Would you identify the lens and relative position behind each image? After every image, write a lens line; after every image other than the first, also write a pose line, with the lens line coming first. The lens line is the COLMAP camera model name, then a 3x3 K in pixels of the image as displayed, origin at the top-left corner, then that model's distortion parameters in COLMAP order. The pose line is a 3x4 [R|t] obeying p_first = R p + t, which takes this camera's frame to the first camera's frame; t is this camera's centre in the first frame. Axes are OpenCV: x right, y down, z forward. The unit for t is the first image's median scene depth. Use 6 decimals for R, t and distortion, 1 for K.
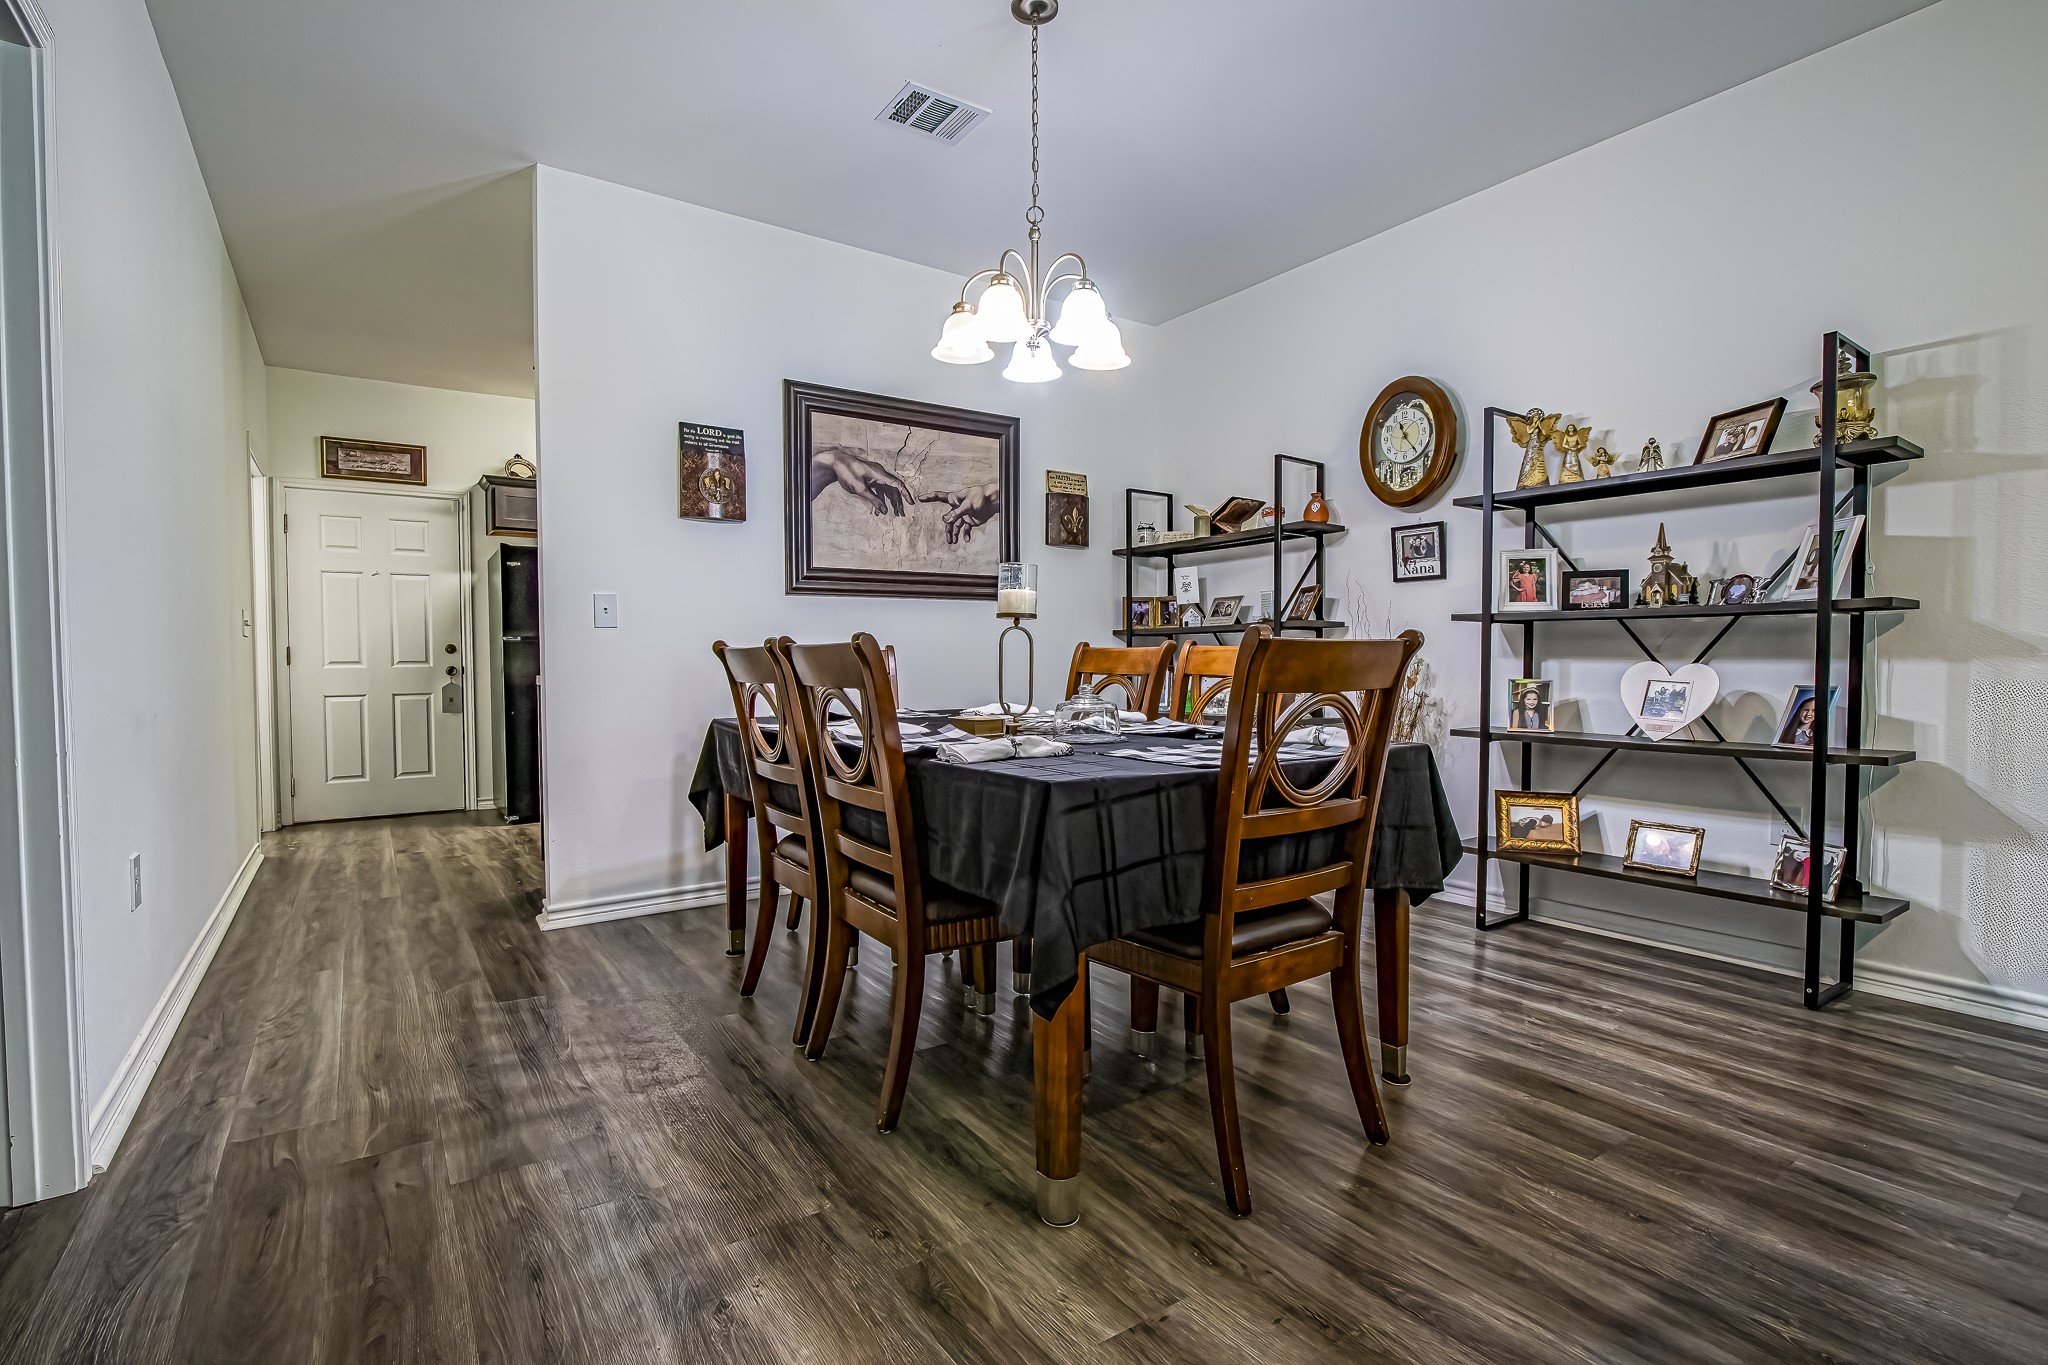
lens RADIAL K [[955.6, 0, 1013.2], [0, 955.6, 687.0], [0, 0, 1]] dist [-0.009539, 0.001381]
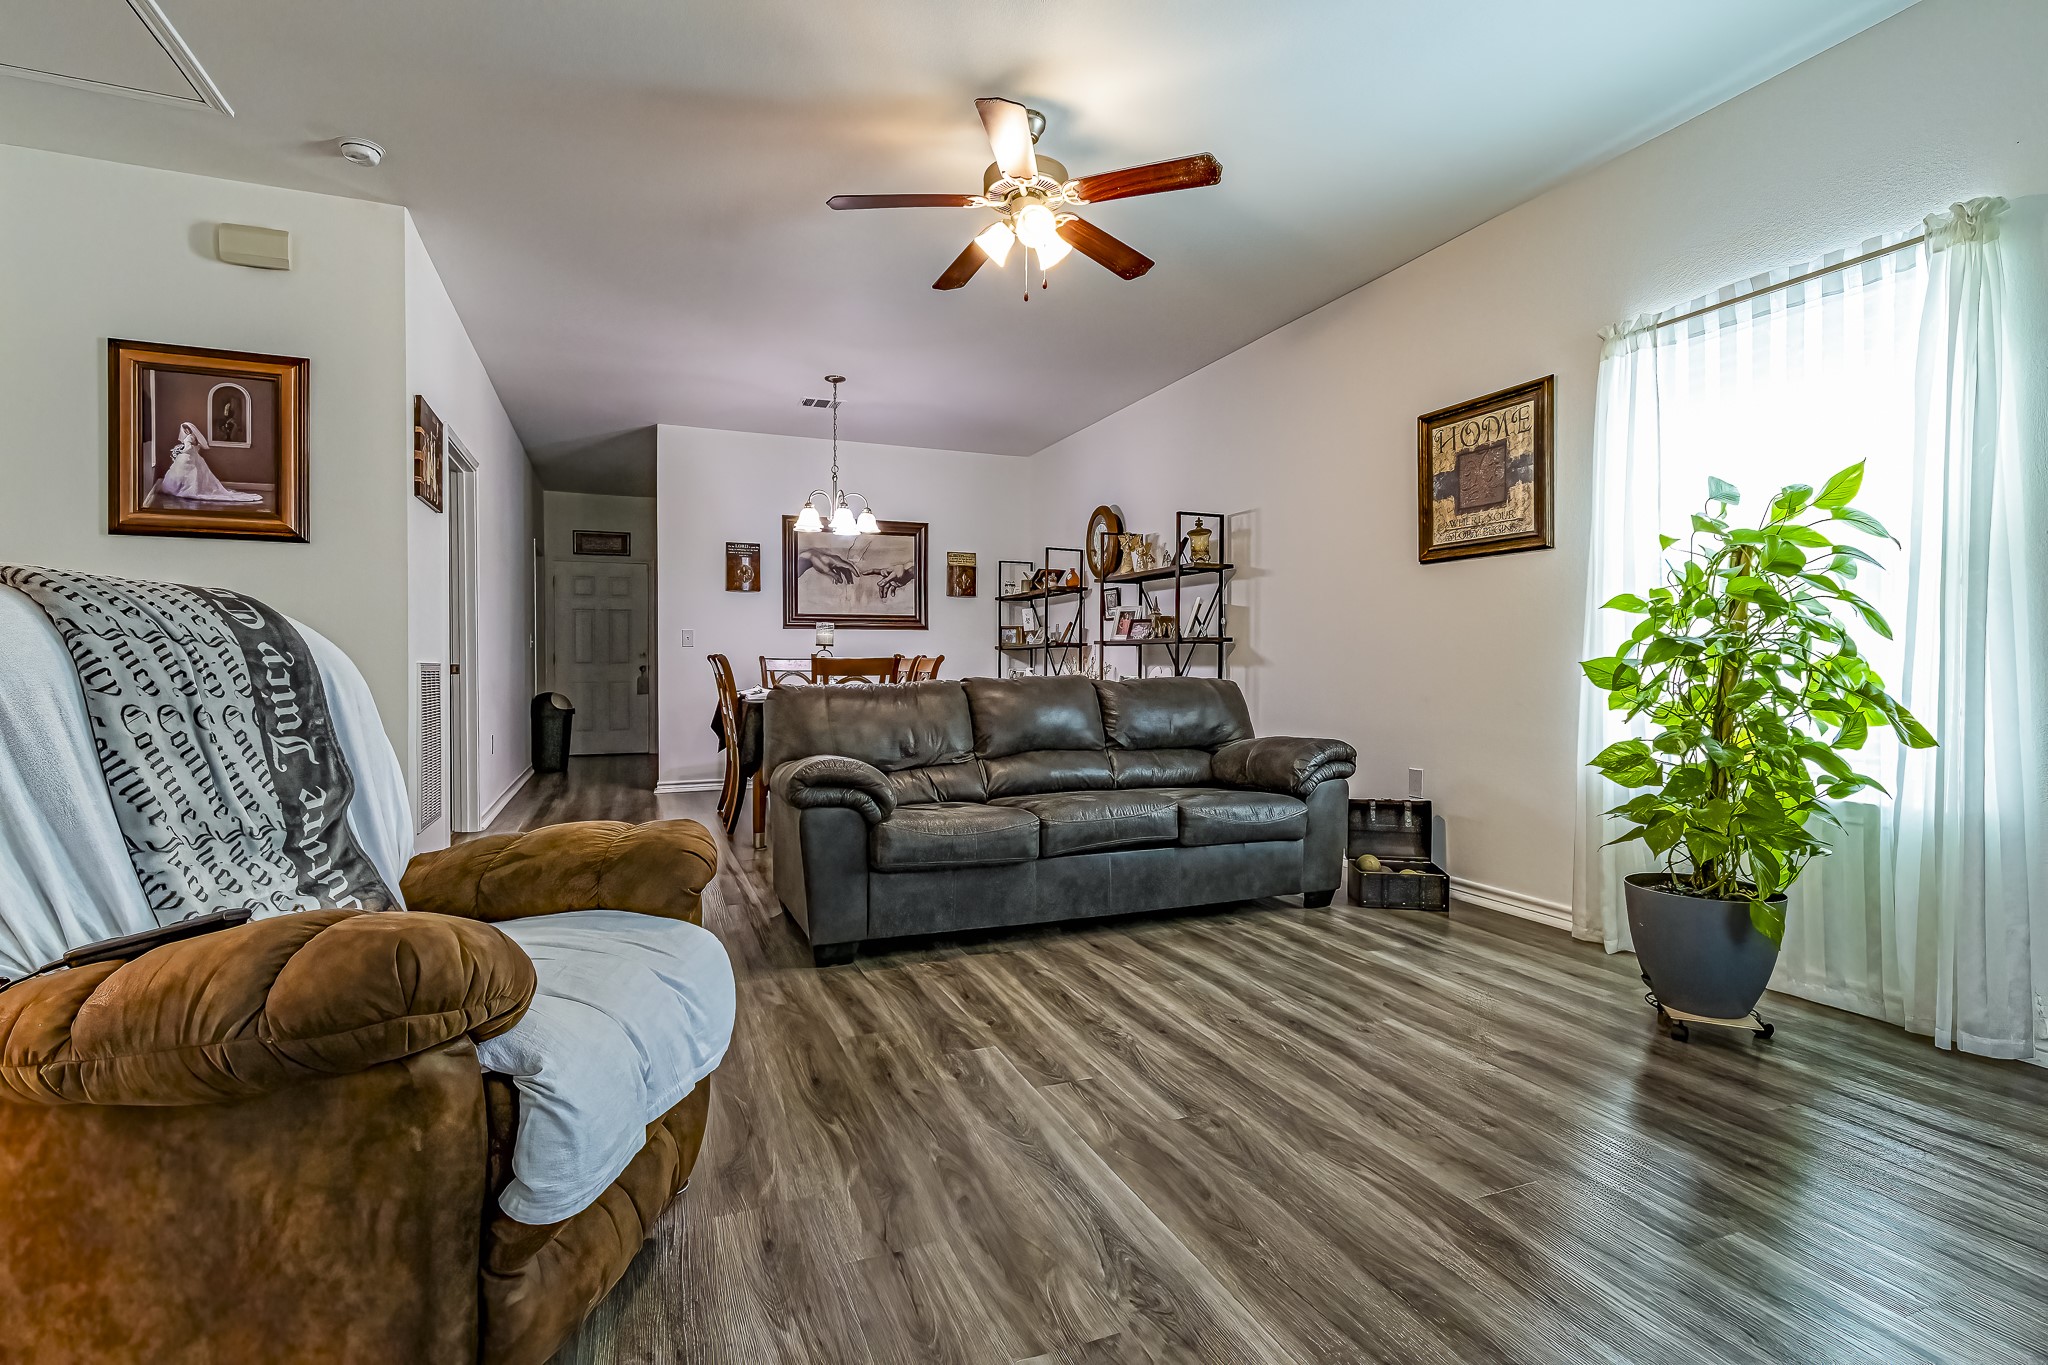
lens RADIAL K [[955.6, 0, 1020.0], [0, 955.6, 681.0], [0, 0, 1]] dist [-0.009539, 0.001381]
pose [[0.977865, 0.006066, -0.209150, 0.538583], [-0.007733, 0.999945, -0.007154, 0.012942], [0.209095, 0.008613, 0.977857, -0.650058]]
